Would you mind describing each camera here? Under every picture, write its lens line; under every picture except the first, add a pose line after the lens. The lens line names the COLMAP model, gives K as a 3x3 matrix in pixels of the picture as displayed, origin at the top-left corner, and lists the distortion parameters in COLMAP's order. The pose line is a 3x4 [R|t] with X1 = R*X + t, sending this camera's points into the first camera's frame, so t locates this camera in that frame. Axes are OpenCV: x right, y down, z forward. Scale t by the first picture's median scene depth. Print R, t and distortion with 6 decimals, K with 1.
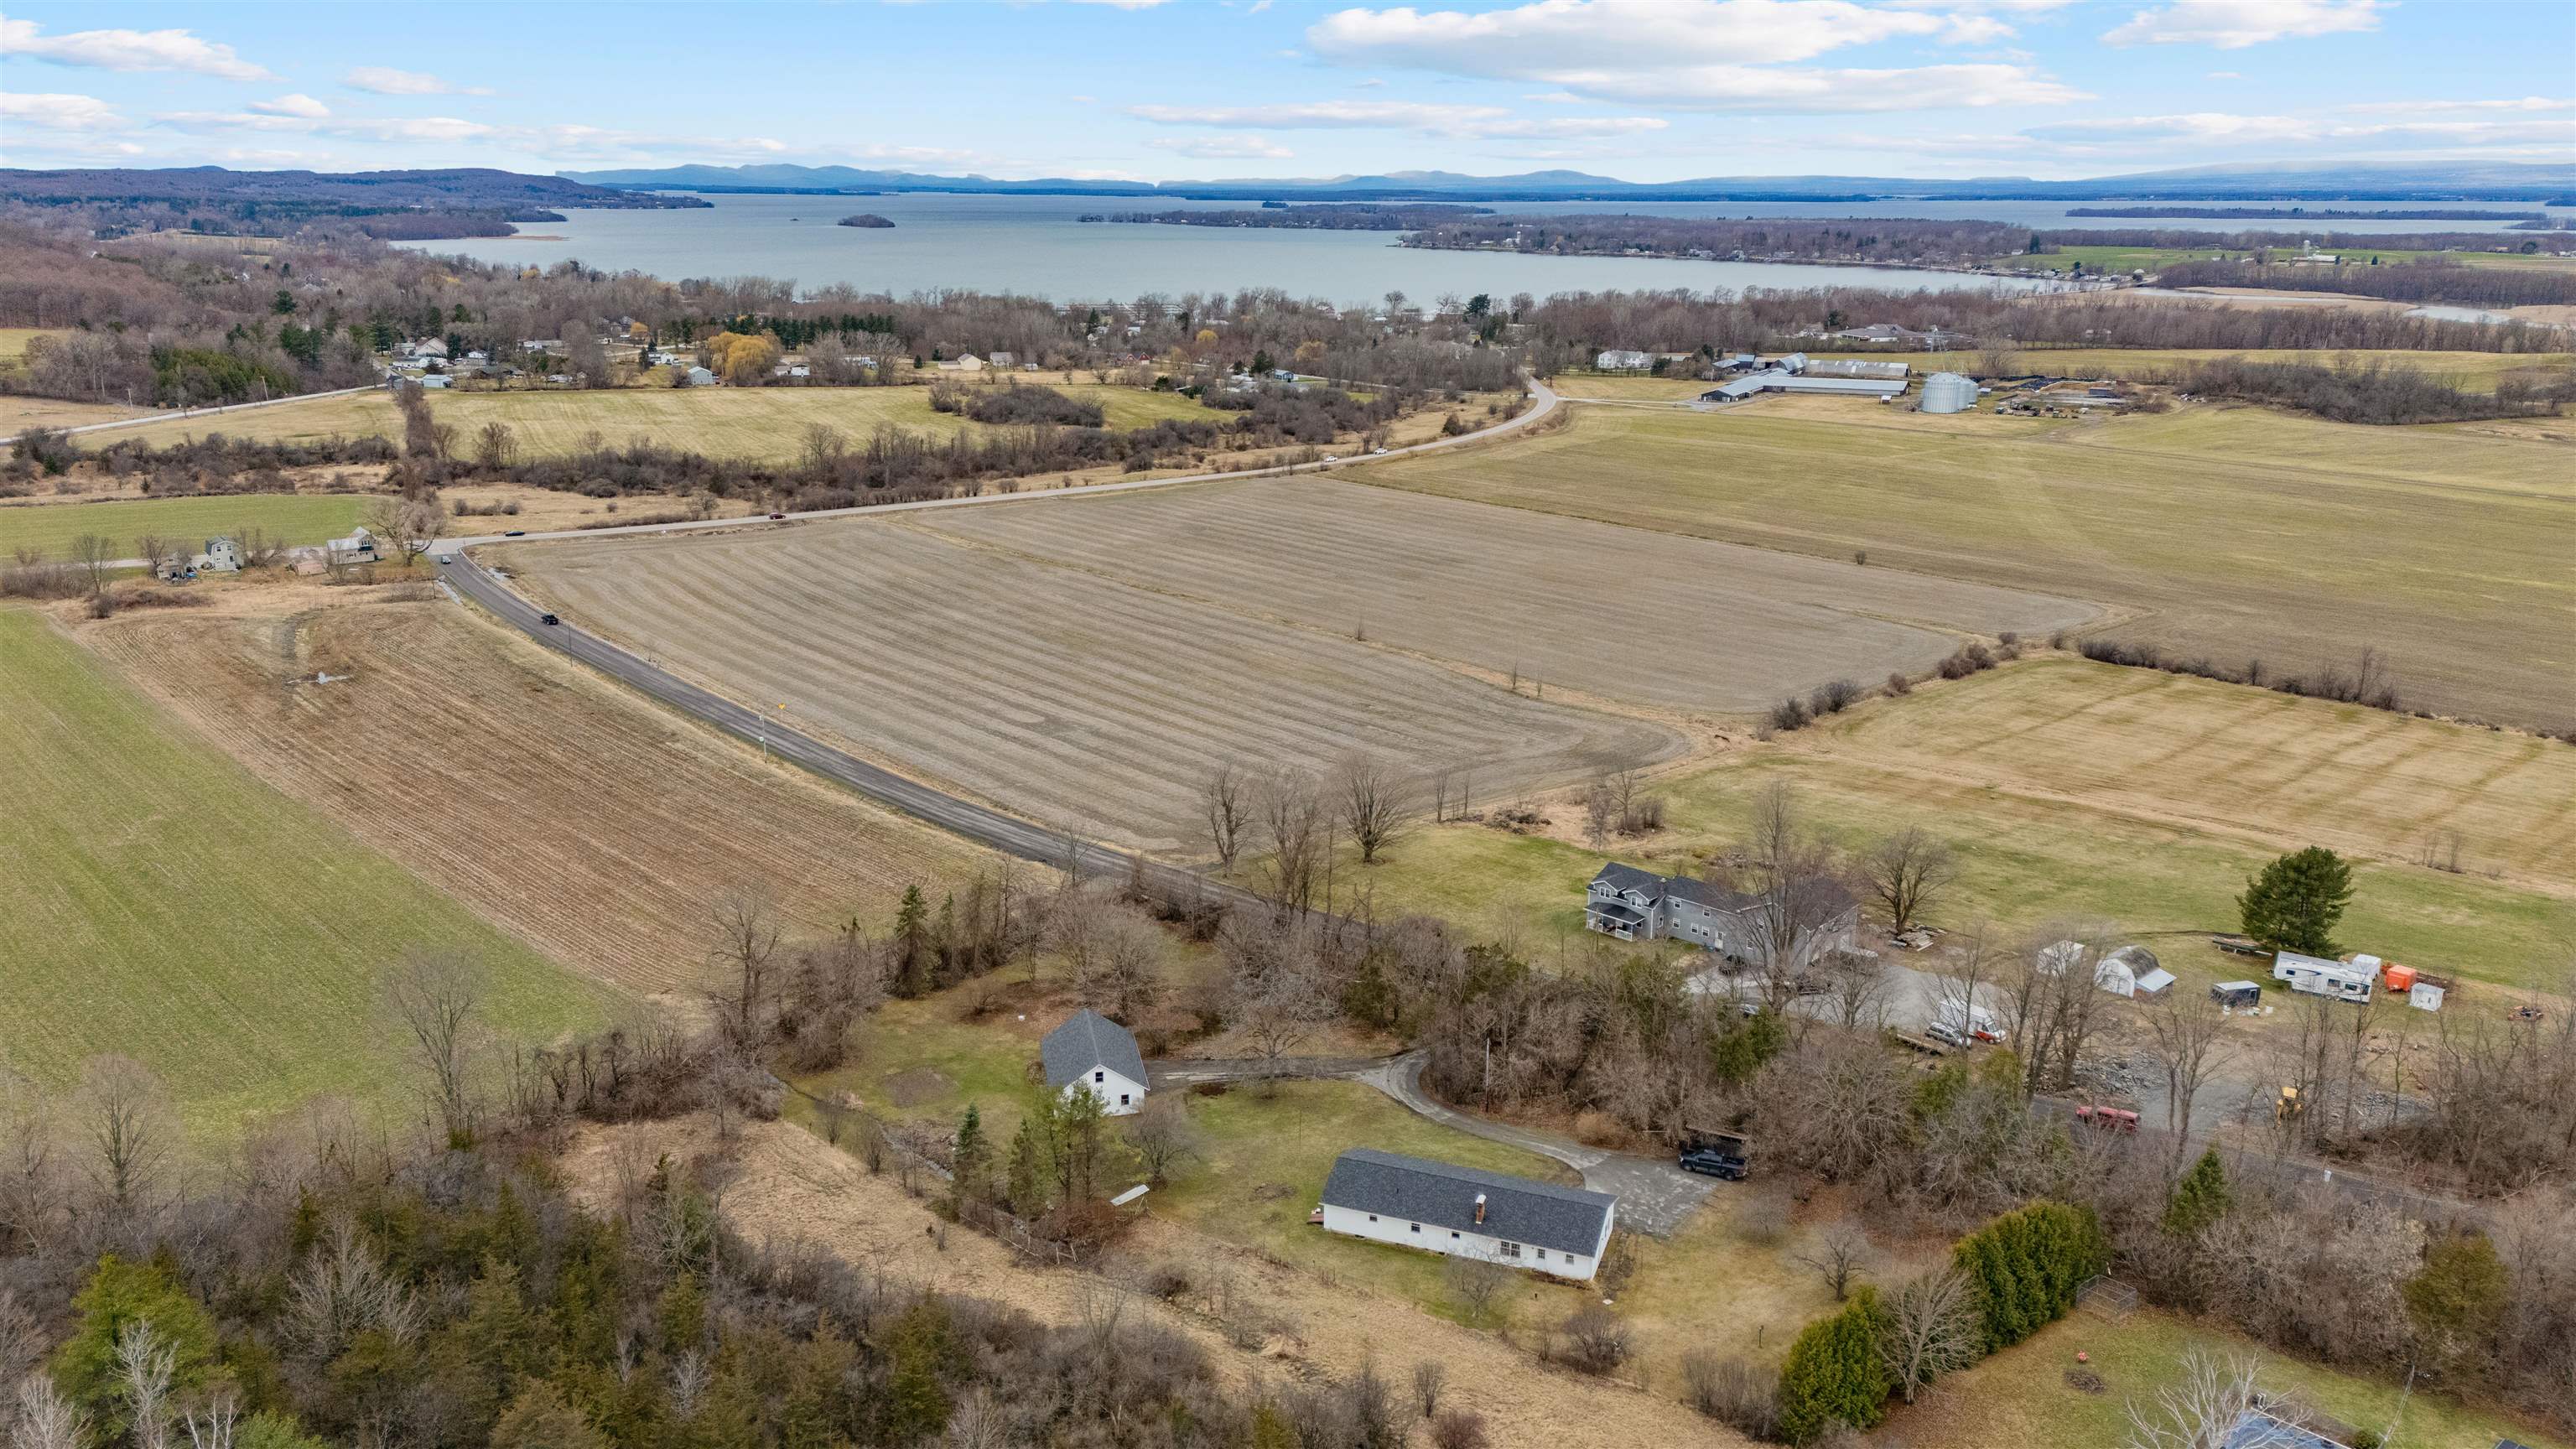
lens RADIAL K [[1867.6, 0, 1311.4], [0, 1867.6, 722.5], [0, 0, 1]] dist [0.086154, -0.081319]
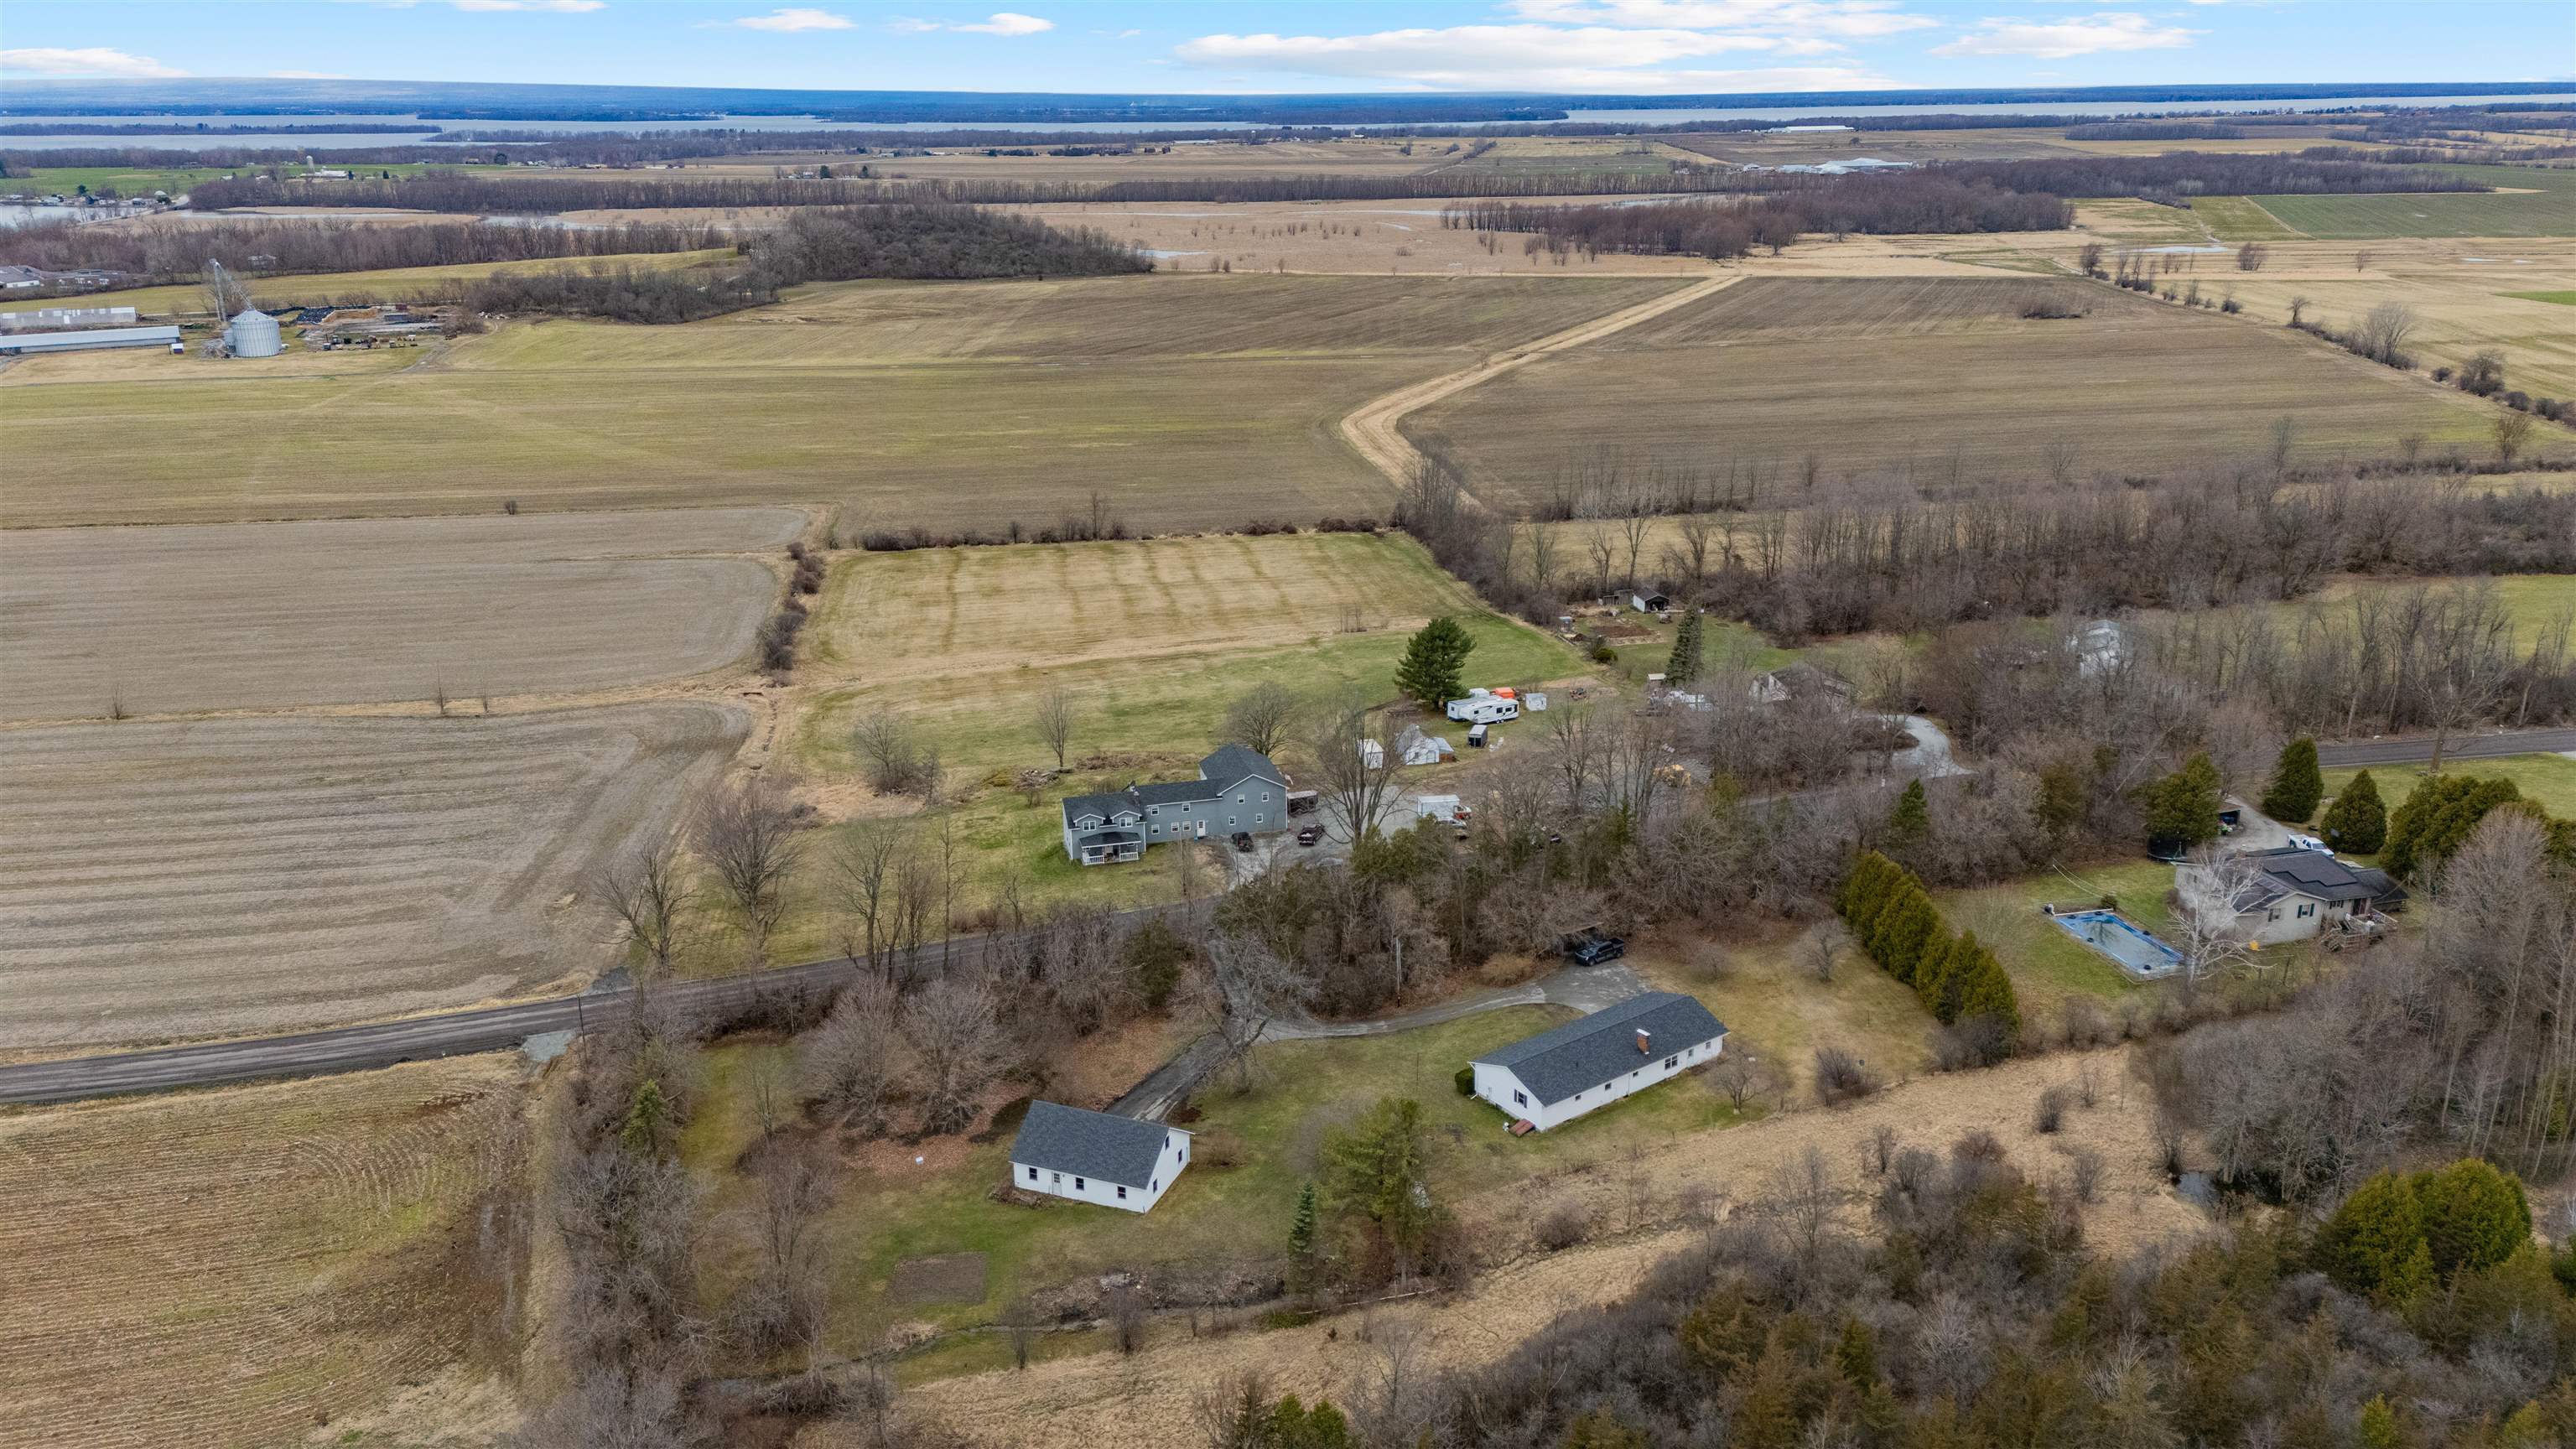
lens RADIAL K [[1867.6, 0, 1311.4], [0, 1867.6, 722.5], [0, 0, 1]] dist [0.086154, -0.081319]
pose [[0.557290, -0.270938, 0.784870, -0.146516], [0.238516, 0.957661, 0.161230, -0.025178], [-0.795323, 0.097352, 0.598318, 0.085114]]
